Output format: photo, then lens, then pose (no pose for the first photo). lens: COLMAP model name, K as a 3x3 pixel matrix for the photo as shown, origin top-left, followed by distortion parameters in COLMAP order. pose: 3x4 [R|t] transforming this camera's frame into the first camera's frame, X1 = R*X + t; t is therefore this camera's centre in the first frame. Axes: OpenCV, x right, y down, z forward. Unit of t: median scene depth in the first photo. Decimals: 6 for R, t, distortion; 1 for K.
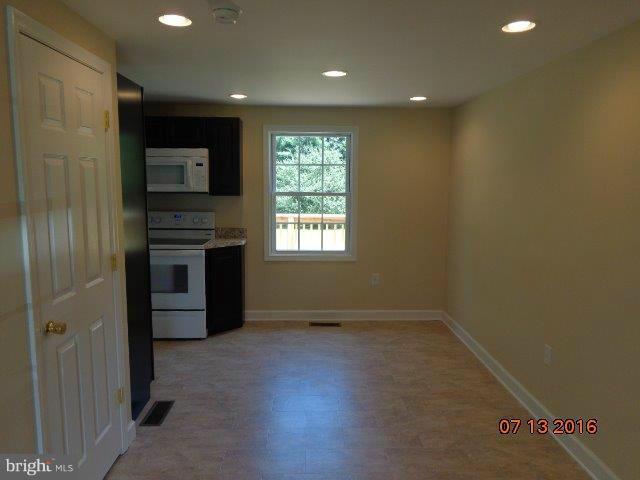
lens RADIAL K [[466.7, 0, 320.0], [0, 466.7, 240.0], [0, 0, 1]] dist [0.000359, 0.000182]
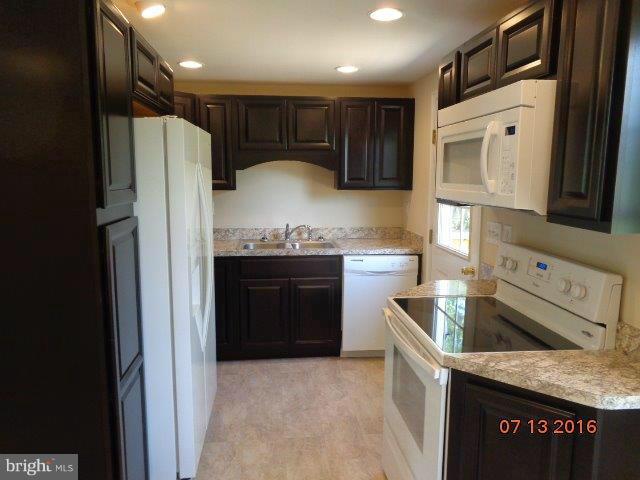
lens RADIAL K [[492.7, 0, 320.0], [0, 492.7, 240.0], [0, 0, 1]] dist [0.001355, 0.000204]
pose [[0.055019, 0.134401, -0.989398, 0.104093], [-0.121527, 0.984434, 0.126969, -0.107318], [0.991062, 0.113253, 0.070495, 0.815807]]
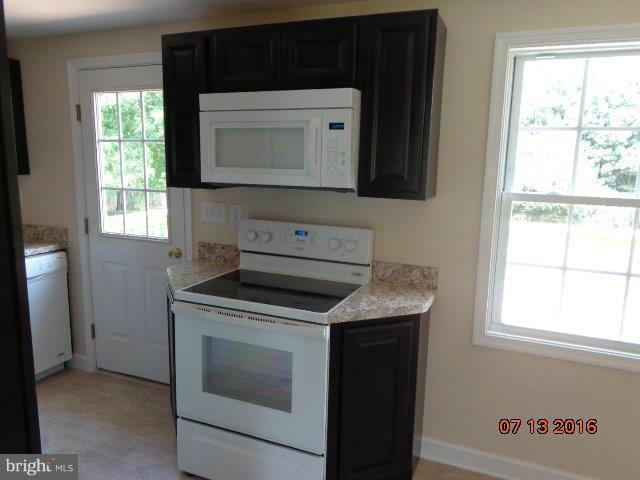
lens RADIAL K [[492.7, 0, 320.0], [0, 492.7, 240.0], [0, 0, 1]] dist [0.001355, 0.000204]
pose [[0.904978, 0.083498, -0.417184, -0.068314], [-0.062651, 0.996017, 0.063443, -0.081249], [0.420820, -0.031278, 0.906605, 0.554087]]
